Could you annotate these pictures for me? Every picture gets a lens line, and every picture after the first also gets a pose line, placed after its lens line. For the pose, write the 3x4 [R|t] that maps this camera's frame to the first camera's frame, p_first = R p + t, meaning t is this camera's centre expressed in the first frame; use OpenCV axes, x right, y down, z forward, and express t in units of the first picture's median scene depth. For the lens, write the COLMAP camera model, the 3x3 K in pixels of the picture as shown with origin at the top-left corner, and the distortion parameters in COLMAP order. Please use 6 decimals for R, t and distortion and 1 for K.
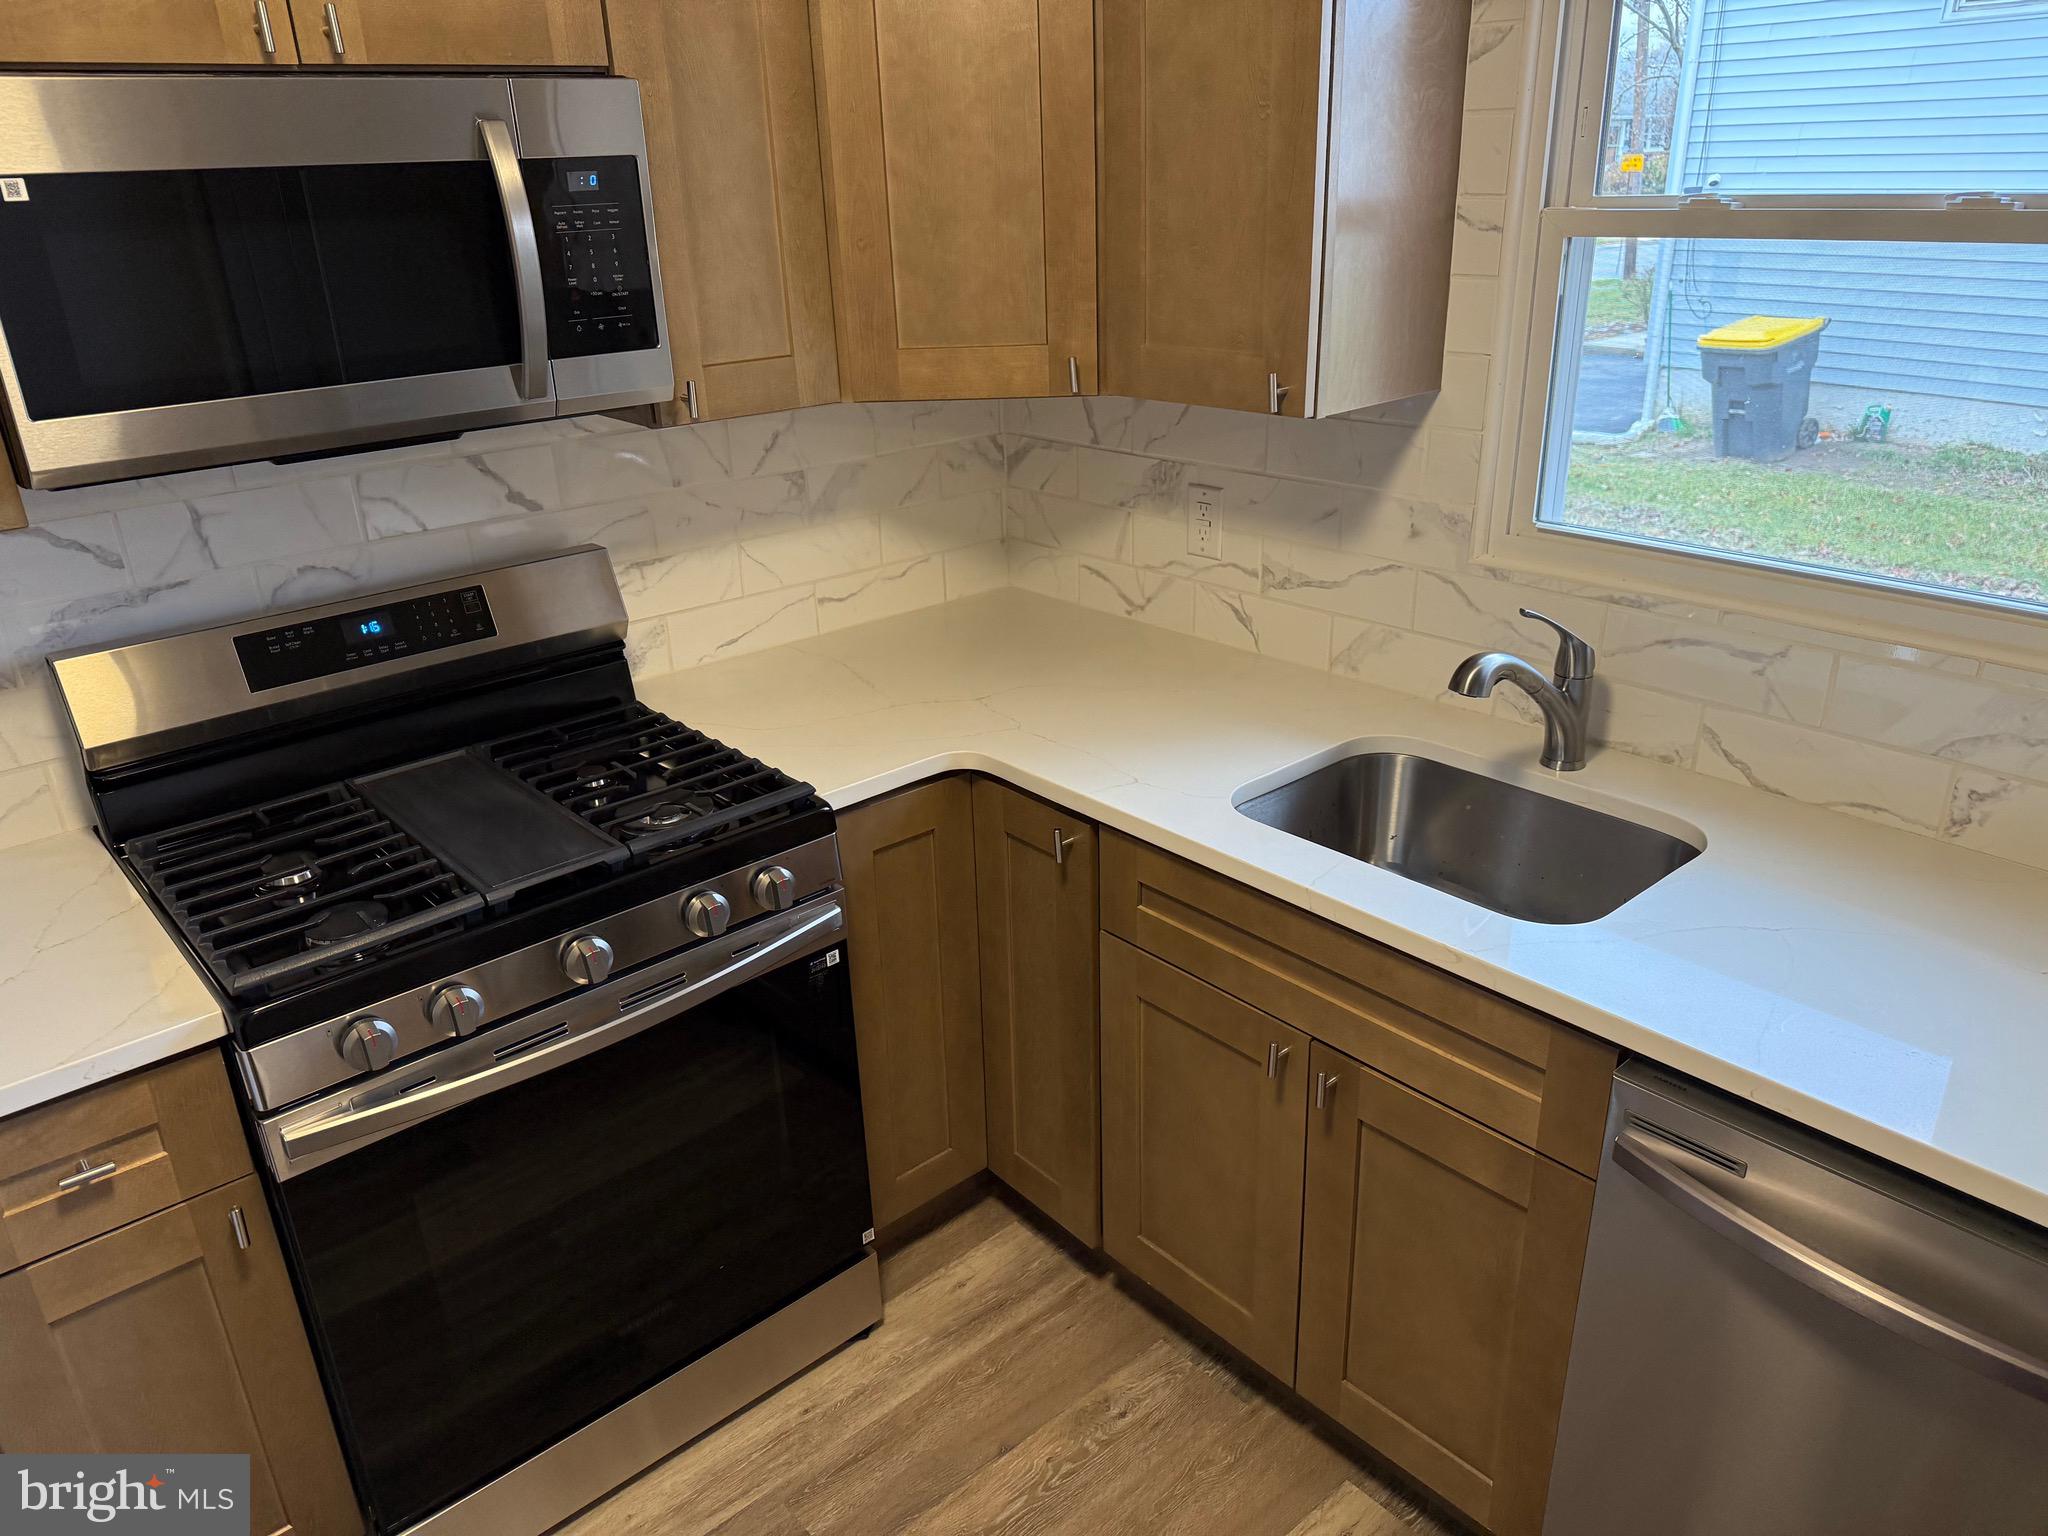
lens RADIAL K [[1430.5, 0, 1021.3], [0, 1430.5, 773.4], [0, 0, 1]] dist [0.087555, -0.114066]
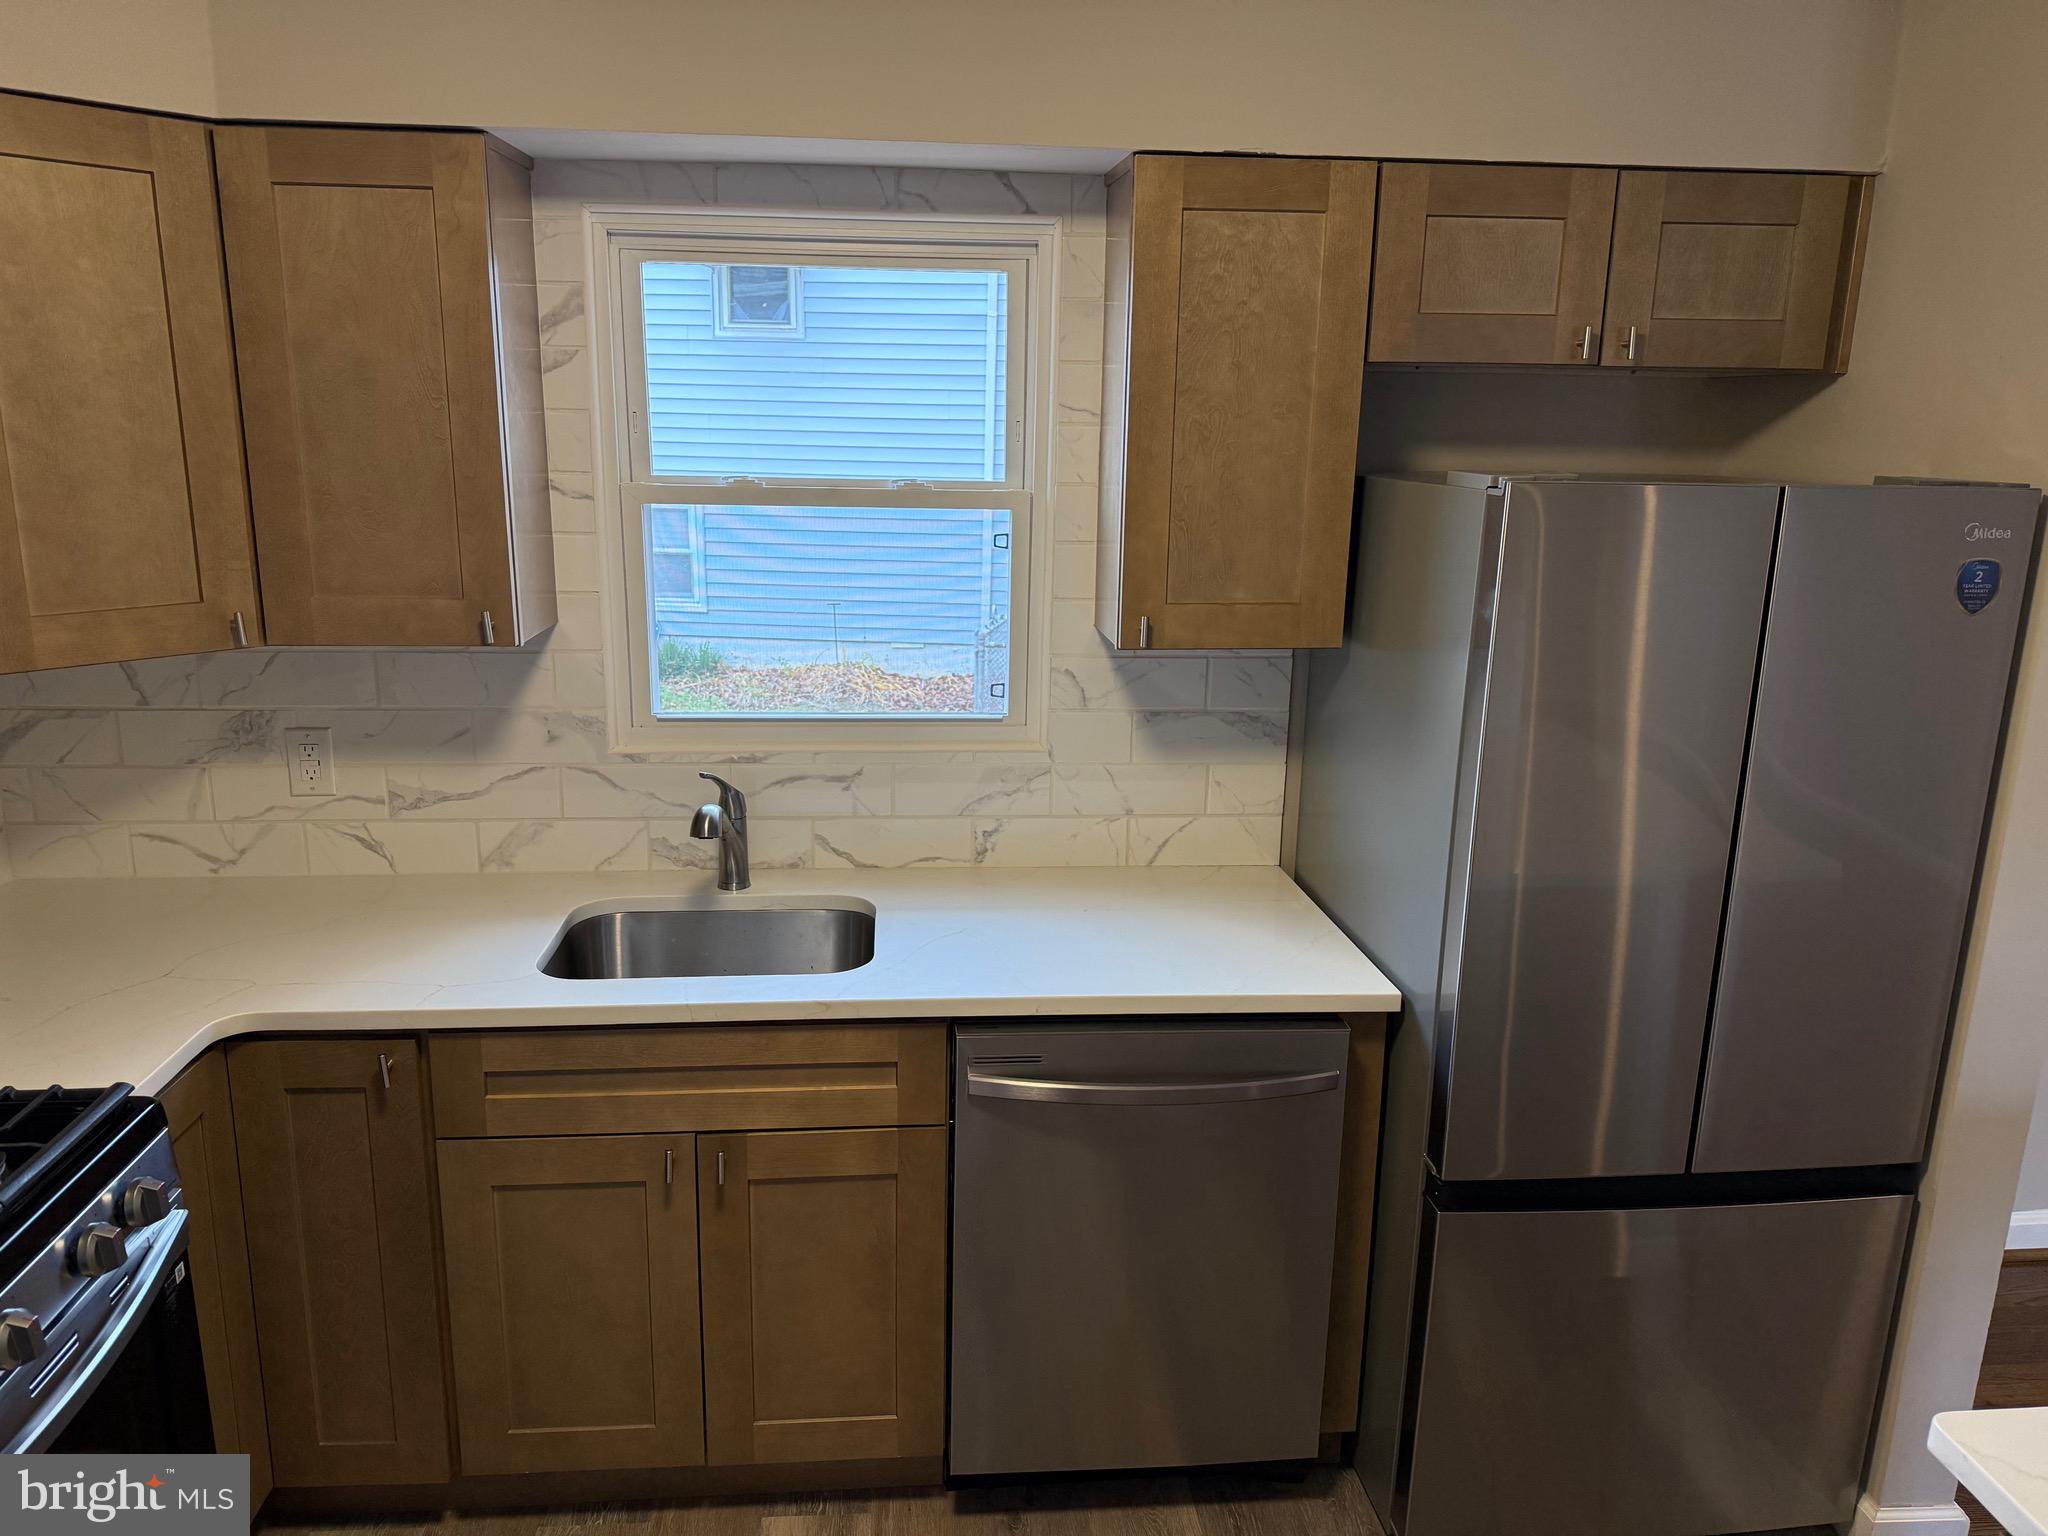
lens RADIAL K [[1423.7, 0, 1017.9], [0, 1423.7, 762.8], [0, 0, 1]] dist [0.099609, -0.144224]
pose [[0.594018, -0.146323, 0.791032, -0.480777], [0.280678, 0.959223, -0.033338, 0.001673], [-0.753898, 0.241828, 0.610866, -0.014025]]
